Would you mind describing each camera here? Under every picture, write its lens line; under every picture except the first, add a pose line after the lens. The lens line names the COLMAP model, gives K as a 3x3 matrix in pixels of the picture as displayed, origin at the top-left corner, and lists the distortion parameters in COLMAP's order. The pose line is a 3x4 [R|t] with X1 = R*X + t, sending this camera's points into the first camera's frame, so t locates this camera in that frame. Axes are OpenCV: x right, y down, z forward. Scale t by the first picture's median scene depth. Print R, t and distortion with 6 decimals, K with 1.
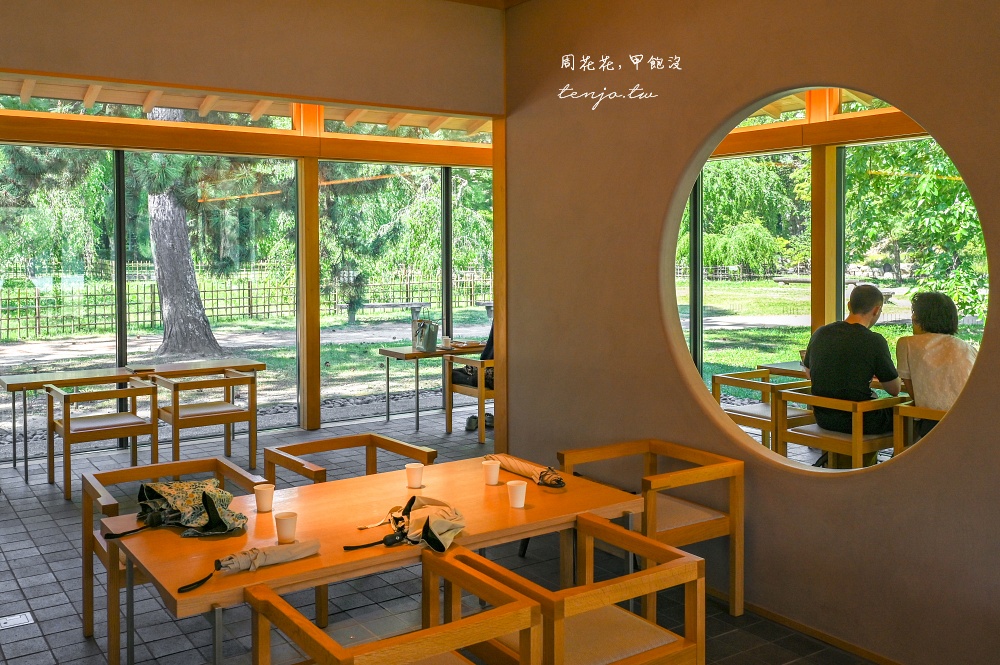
lens RADIAL K [[919.4, 0, 500.1], [0, 919.4, 332.6], [0, 0, 1]] dist [-0.012756, 0.000000]
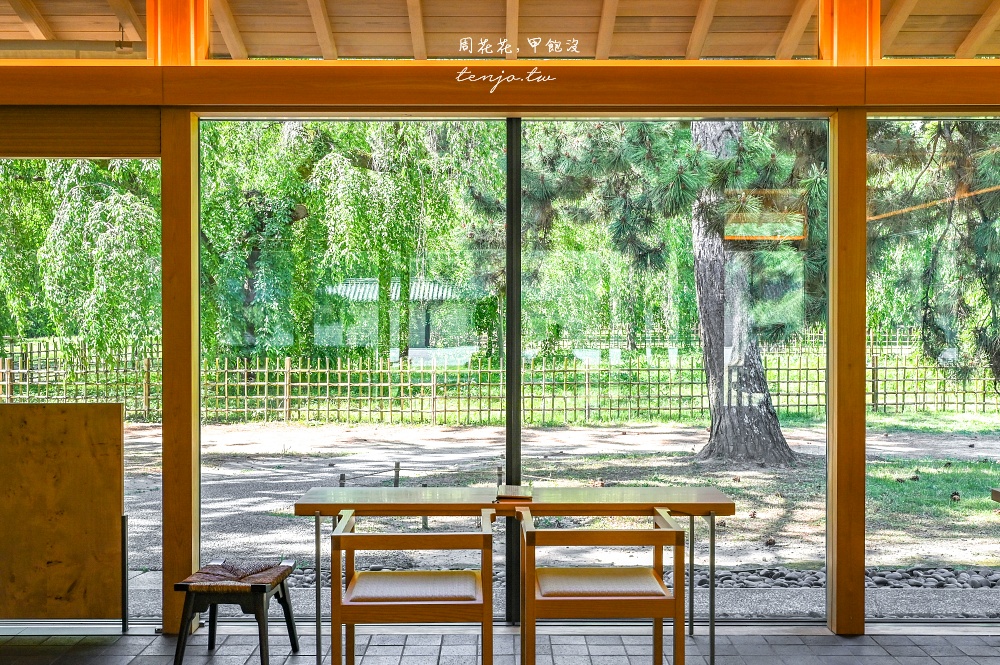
lens RADIAL K [[1209.2, 0, 500.4], [0, 1209.2, 332.4], [0, 0, 1]] dist [0.003458, 0.000000]
pose [[0.823246, 0.013207, -0.567531, 0.015612], [-0.057241, 0.996565, -0.059841, -0.010600], [0.564791, 0.081750, 0.821175, 0.262497]]
